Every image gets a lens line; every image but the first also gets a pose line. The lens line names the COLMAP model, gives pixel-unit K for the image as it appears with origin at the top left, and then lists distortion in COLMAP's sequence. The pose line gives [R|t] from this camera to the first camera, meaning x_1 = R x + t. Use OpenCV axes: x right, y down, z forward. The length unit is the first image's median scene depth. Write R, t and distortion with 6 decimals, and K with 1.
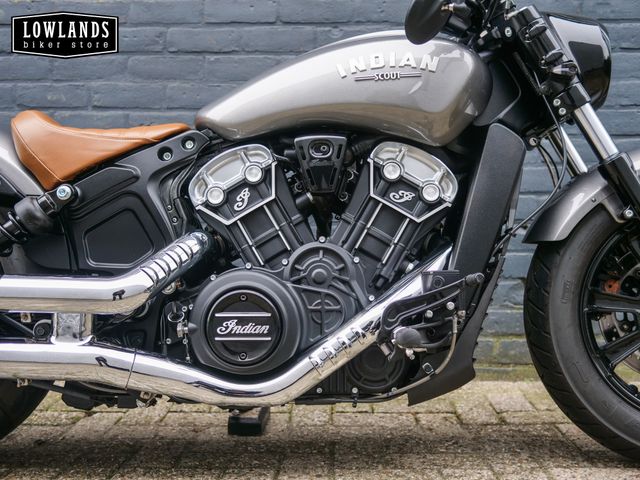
lens RADIAL K [[736.0, 0, 320.0], [0, 736.0, 240.0], [0, 0, 1]] dist [-0.005579, 0.018632]
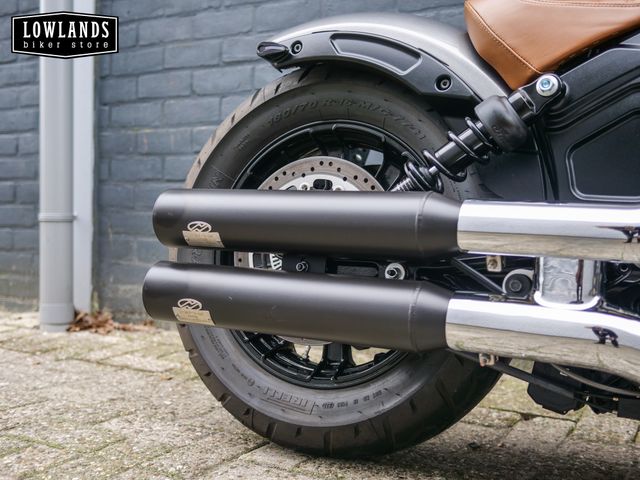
lens RADIAL K [[736.0, 0, 320.0], [0, 736.0, 240.0], [0, 0, 1]] dist [-0.005579, 0.018632]
pose [[0.886267, 0.028913, -0.462272, -0.206216], [-0.032603, 0.999468, 0.000006, 0.079397], [0.462026, 0.015066, 0.886738, 0.293800]]
